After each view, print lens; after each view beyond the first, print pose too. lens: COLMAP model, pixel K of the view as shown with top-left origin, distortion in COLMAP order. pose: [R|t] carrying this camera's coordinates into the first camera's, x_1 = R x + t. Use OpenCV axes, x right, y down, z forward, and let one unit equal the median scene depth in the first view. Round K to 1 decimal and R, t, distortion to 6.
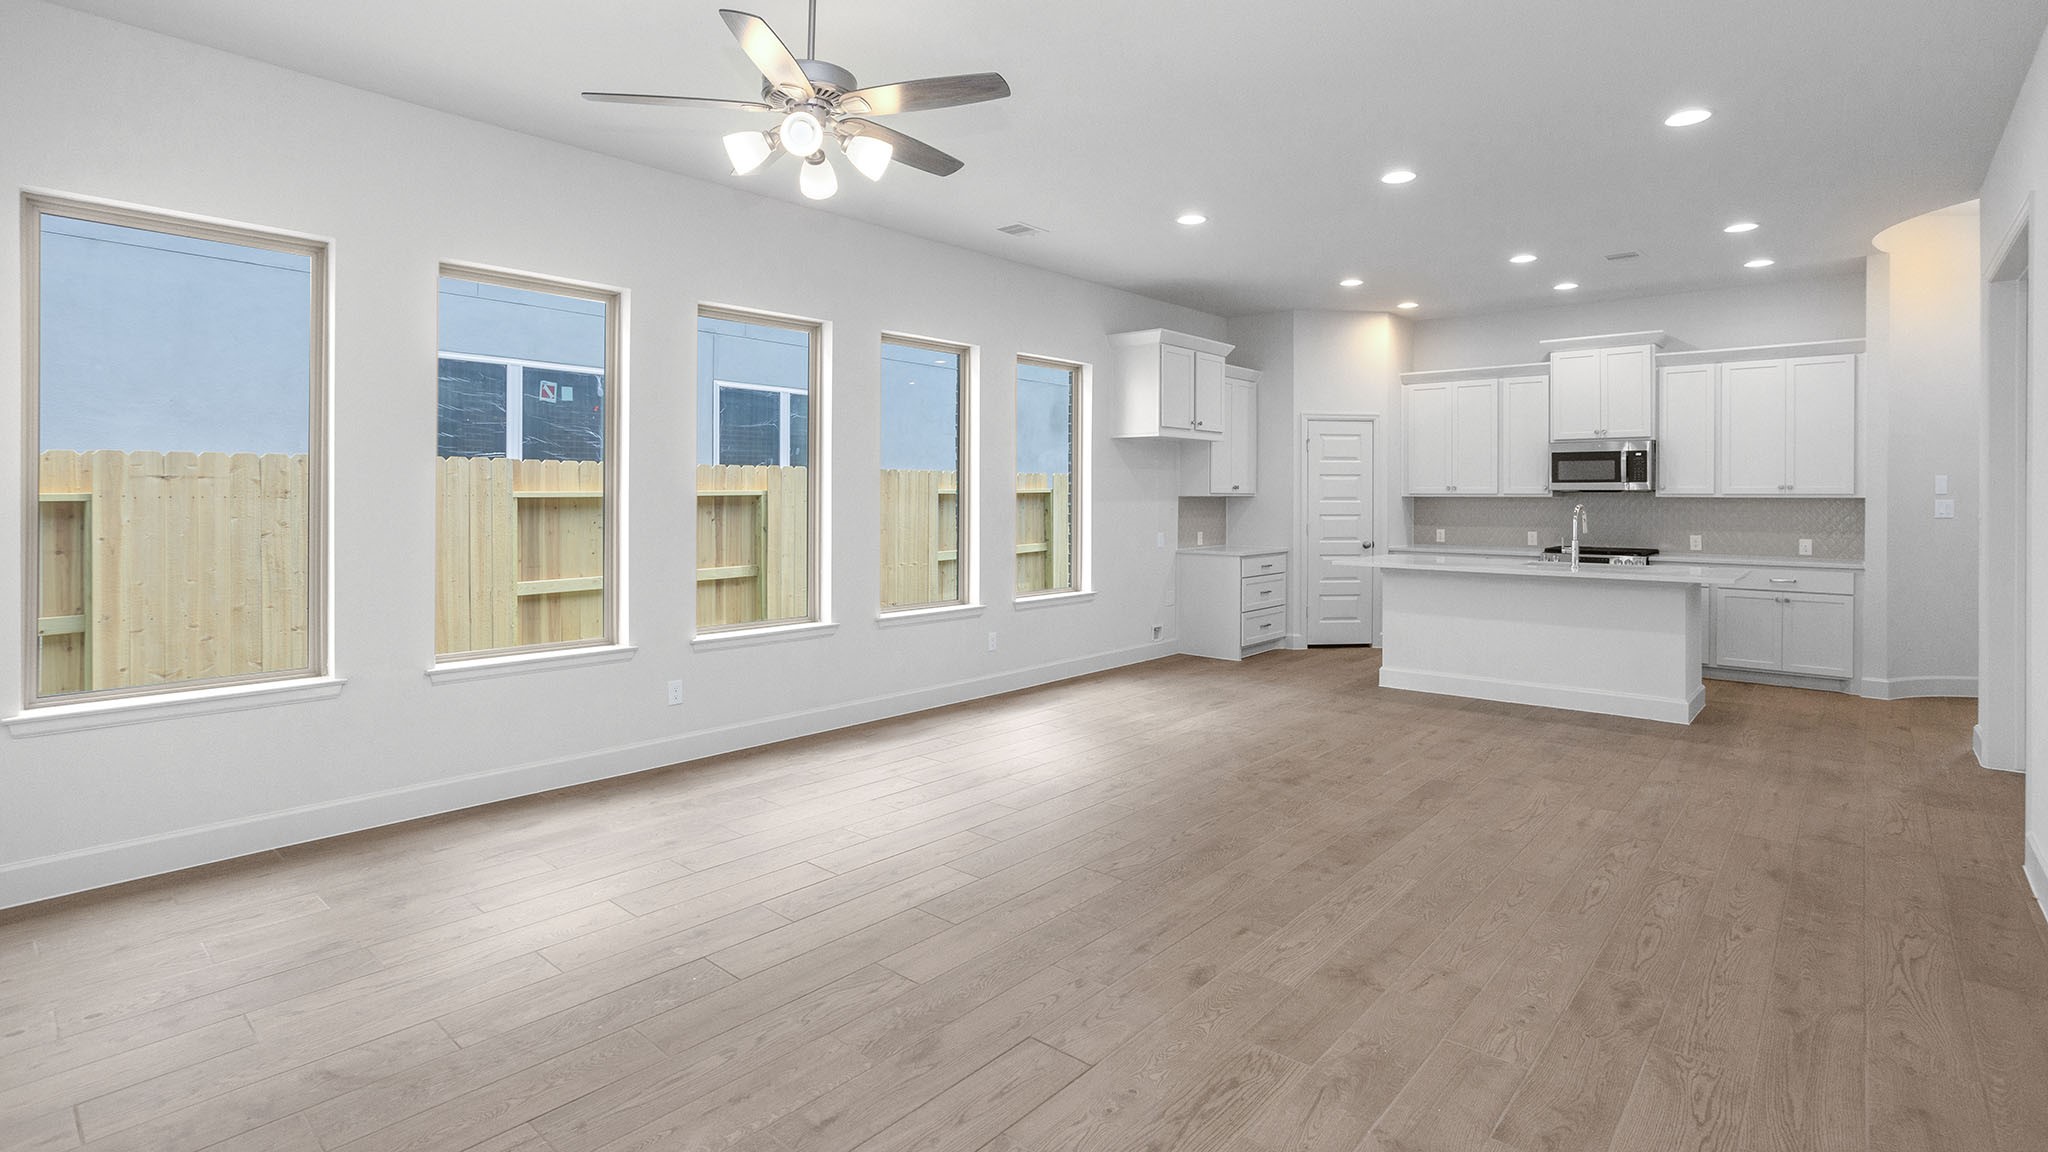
lens RADIAL K [[994.3, 0, 1021.7], [0, 994.3, 464.7], [0, 0, 1]] dist [-0.037860, 0.023101]
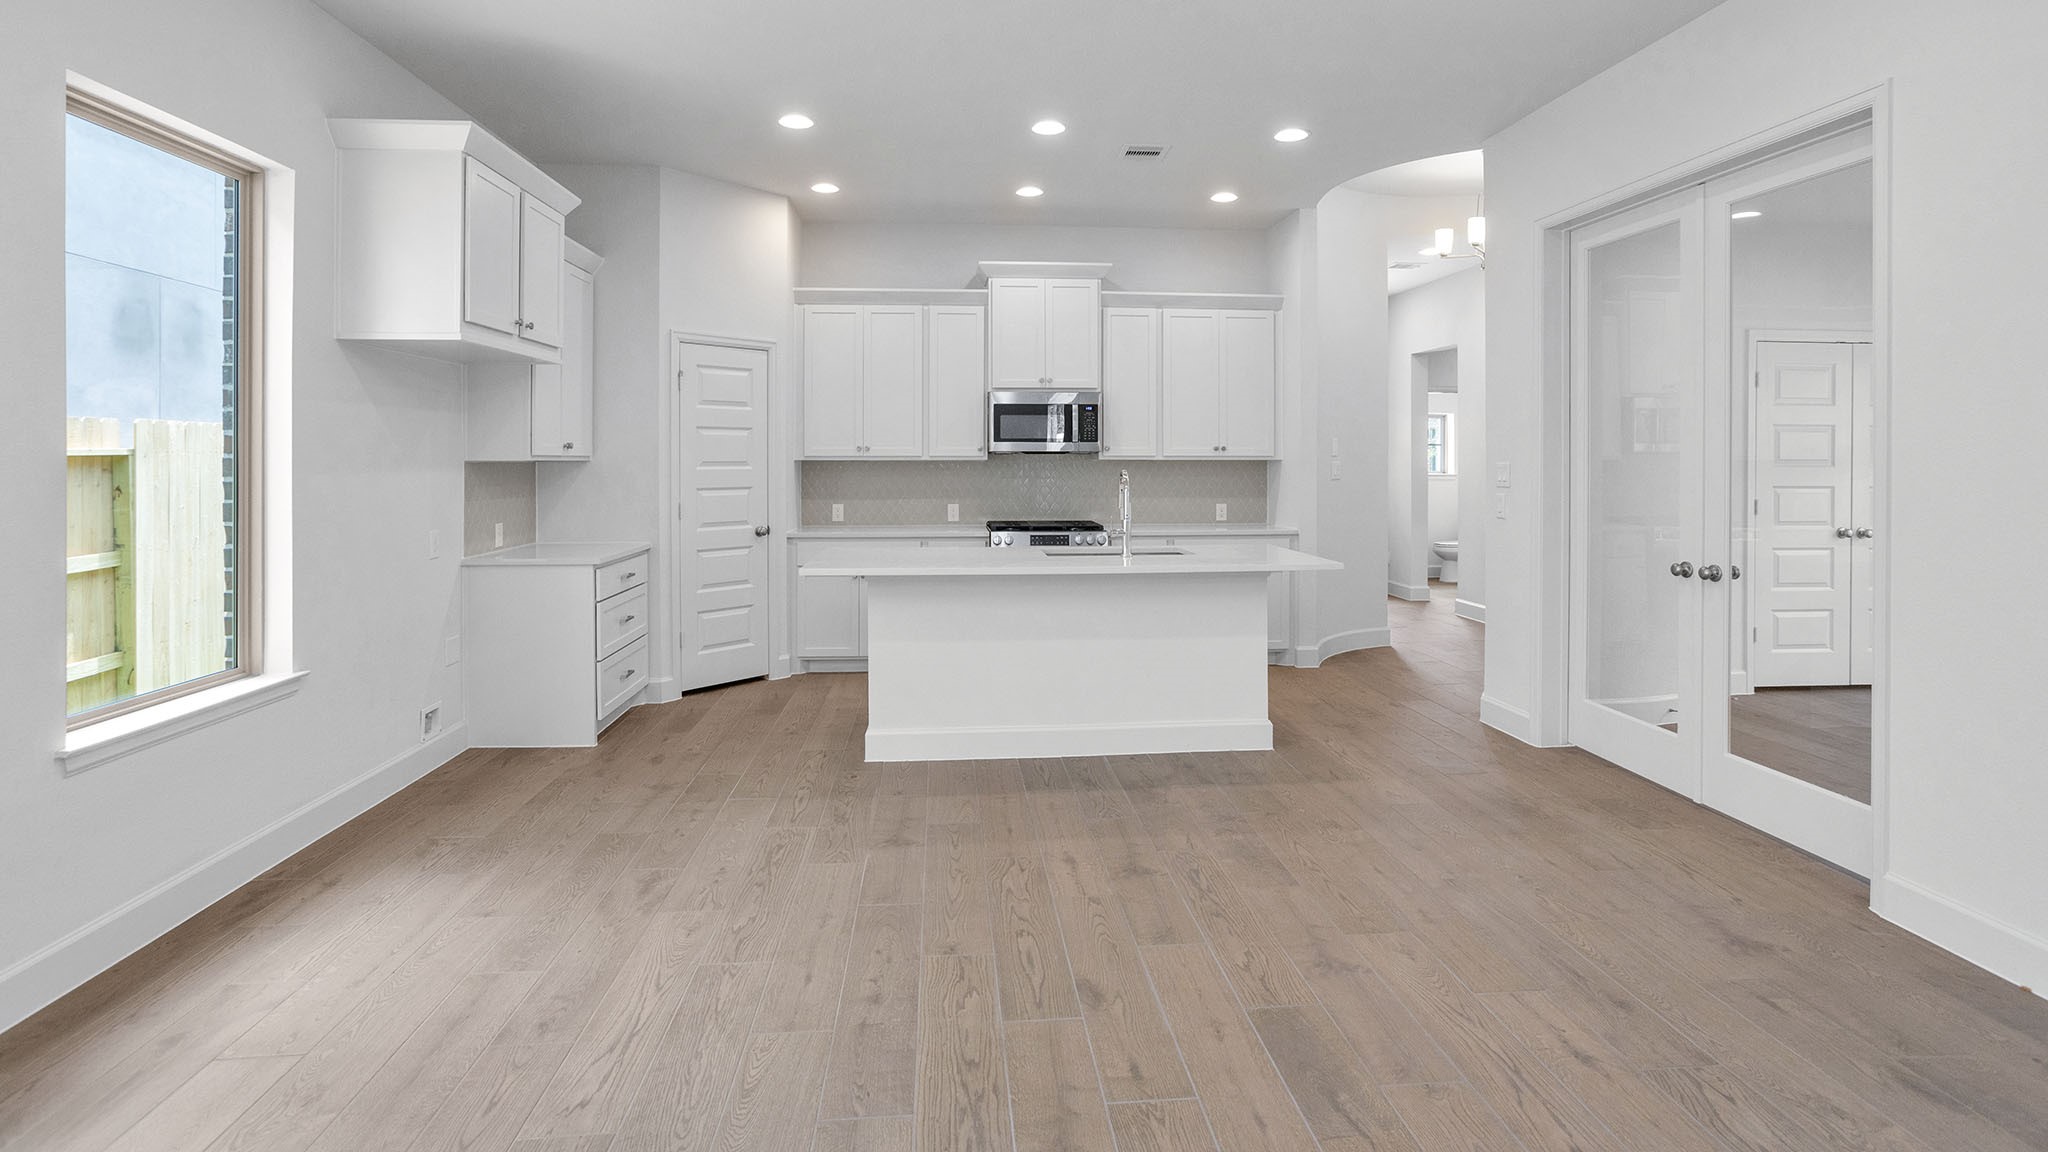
lens RADIAL K [[994.3, 0, 1021.7], [0, 994.3, 464.7], [0, 0, 1]] dist [-0.037860, 0.023101]
pose [[0.695850, -0.008010, 0.718142, -0.018499], [-0.019631, 0.999352, 0.030169, 0.011686], [-0.717919, -0.035091, 0.695242, 0.423180]]
